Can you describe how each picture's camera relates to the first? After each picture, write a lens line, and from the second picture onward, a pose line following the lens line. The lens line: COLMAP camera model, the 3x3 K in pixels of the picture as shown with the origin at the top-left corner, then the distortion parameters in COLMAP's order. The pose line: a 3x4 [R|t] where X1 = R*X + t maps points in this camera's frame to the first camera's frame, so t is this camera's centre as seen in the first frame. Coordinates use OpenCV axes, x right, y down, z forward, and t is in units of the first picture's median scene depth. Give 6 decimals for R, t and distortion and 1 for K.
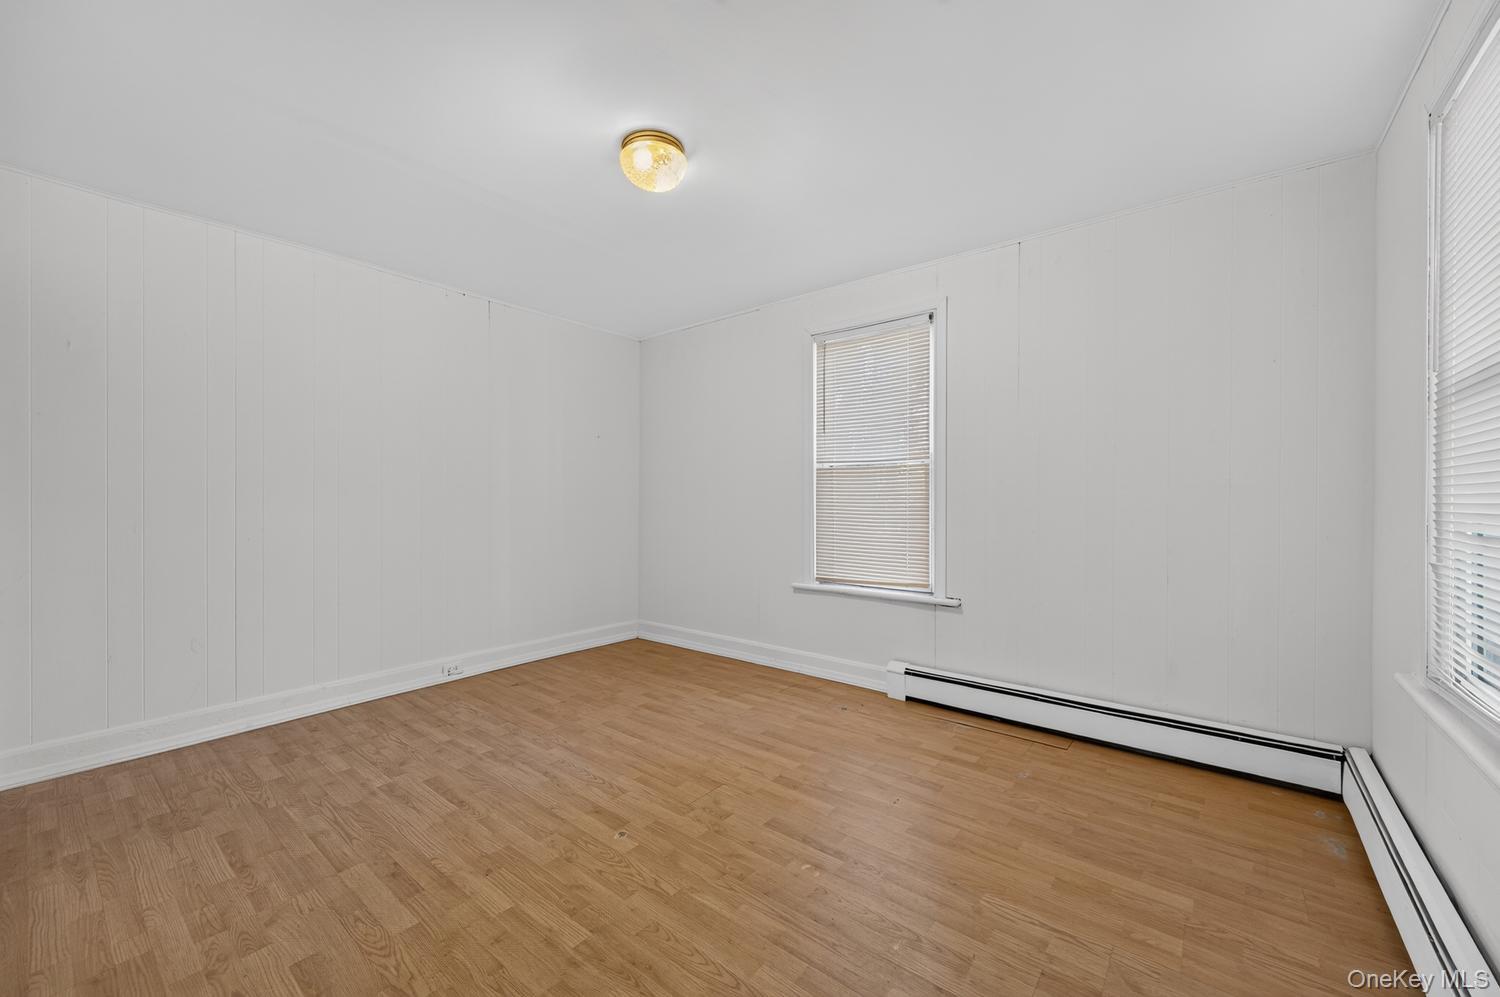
lens RADIAL K [[587.8, 0, 756.0], [0, 587.8, 500.8], [0, 0, 1]] dist [-0.000022, 0.000032]
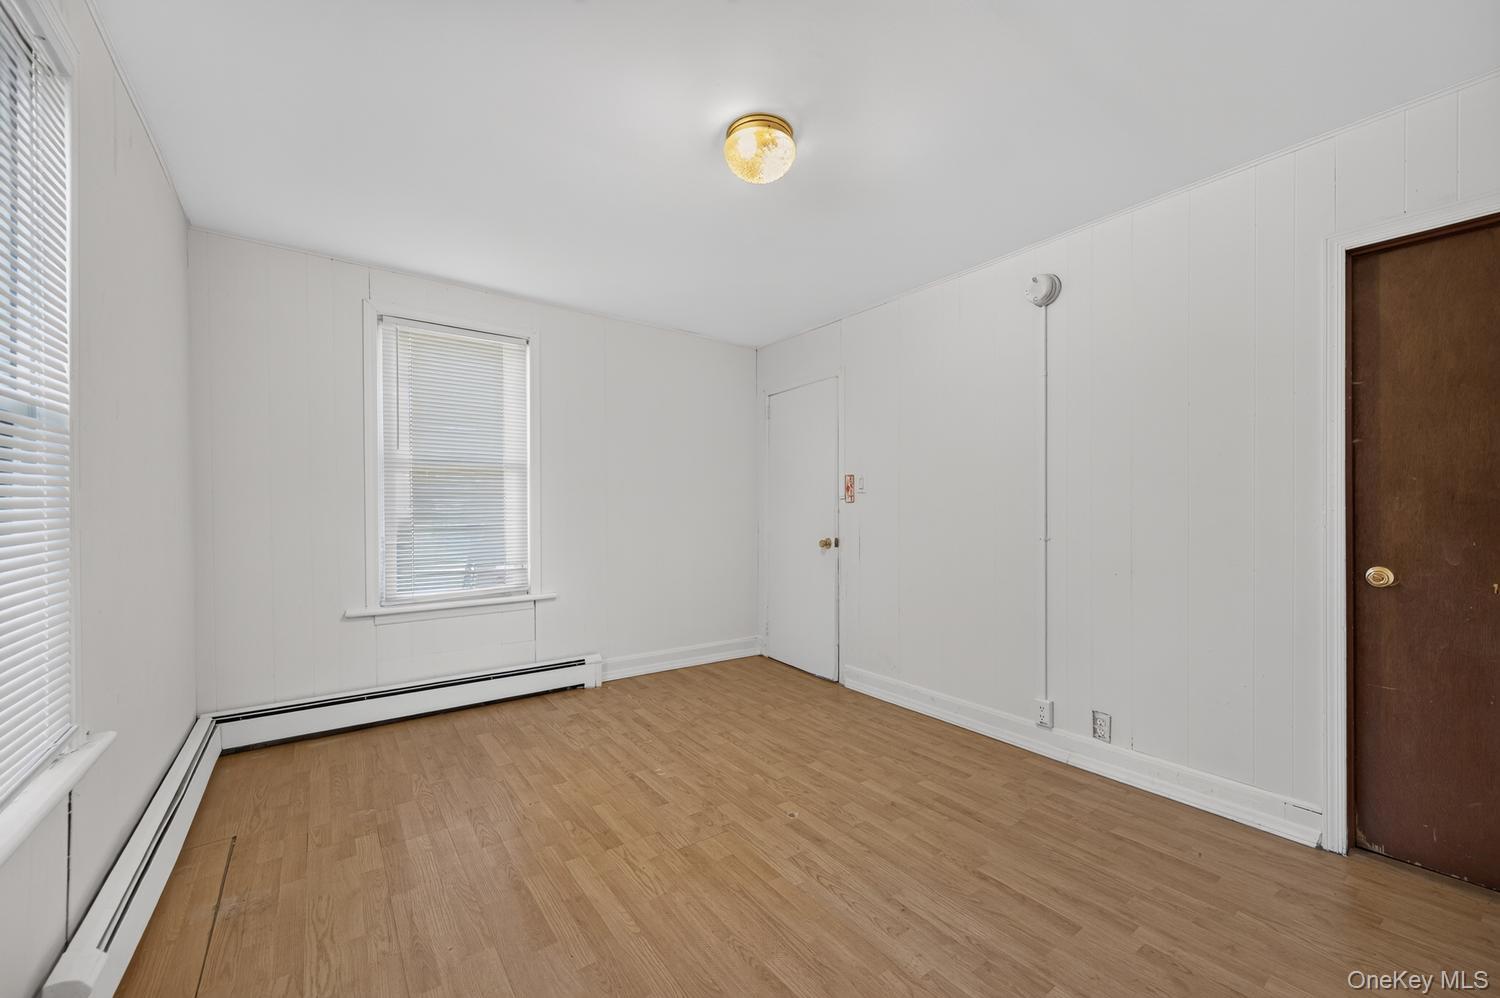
lens RADIAL K [[587.8, 0, 756.0], [0, 587.8, 501.3], [0, 0, 1]] dist [-0.000022, 0.000032]
pose [[-0.967578, 0.002093, 0.252562, -0.416840], [0.001280, 0.999993, -0.003382, -0.019655], [-0.252567, -0.002949, -0.967575, 1.966017]]
